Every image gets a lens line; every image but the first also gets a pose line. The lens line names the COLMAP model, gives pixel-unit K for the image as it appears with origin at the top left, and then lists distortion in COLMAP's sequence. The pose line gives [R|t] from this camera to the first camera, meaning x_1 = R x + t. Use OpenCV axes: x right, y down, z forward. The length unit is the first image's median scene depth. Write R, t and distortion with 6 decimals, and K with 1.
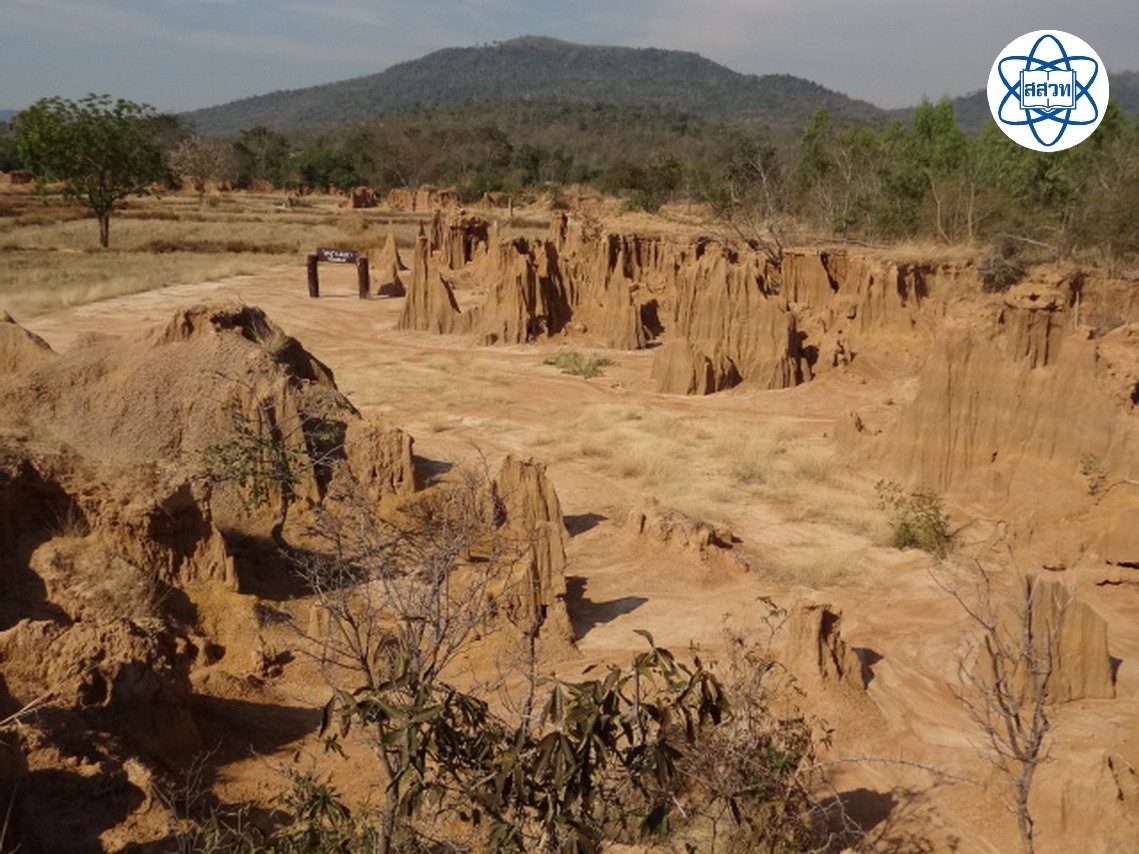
lens RADIAL K [[1012.0, 0, 564.0], [0, 1012.0, 416.1], [0, 0, 1]] dist [-0.002834, 0.006832]
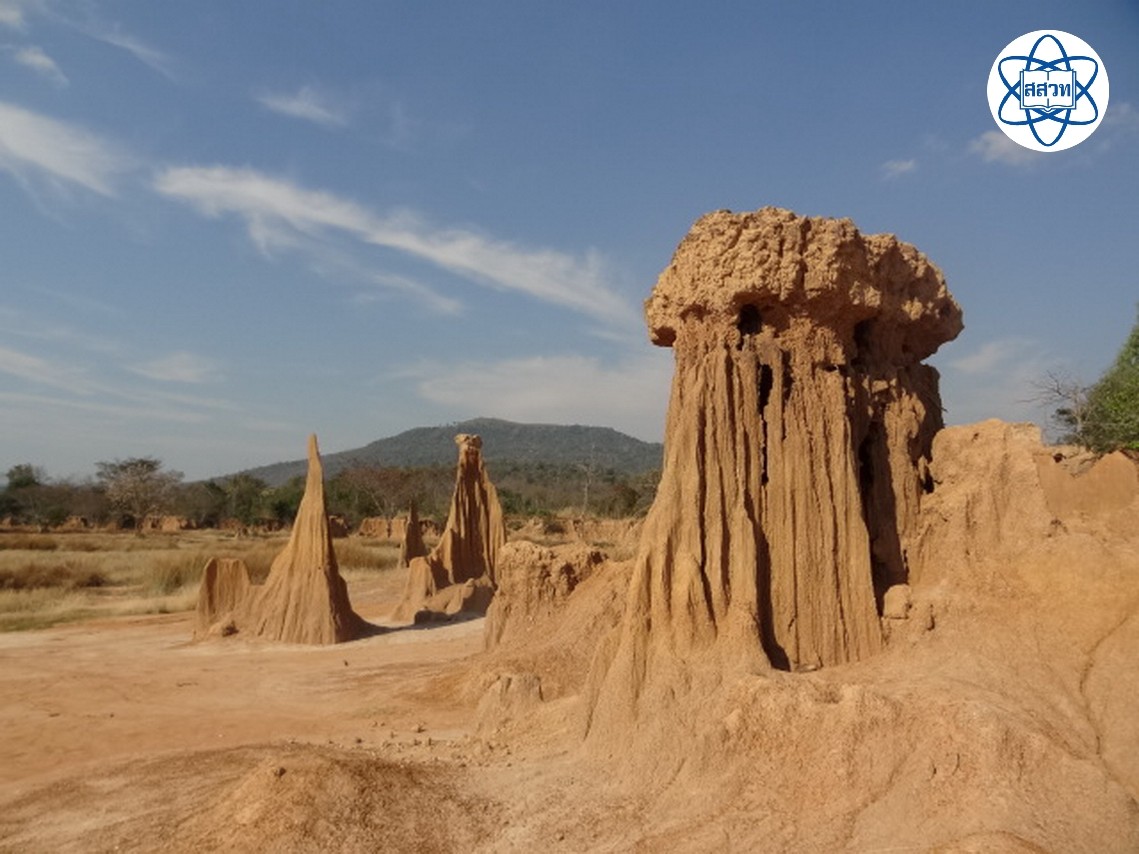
lens RADIAL K [[816.0, 0, 568.9], [0, 816.0, 437.9], [0, 0, 1]] dist [0.008118, 0.002004]
pose [[0.996917, -0.018057, 0.076354, -0.077430], [0.042351, 0.943051, -0.329940, -0.077704], [-0.066048, 0.332157, 0.940909, 0.505768]]
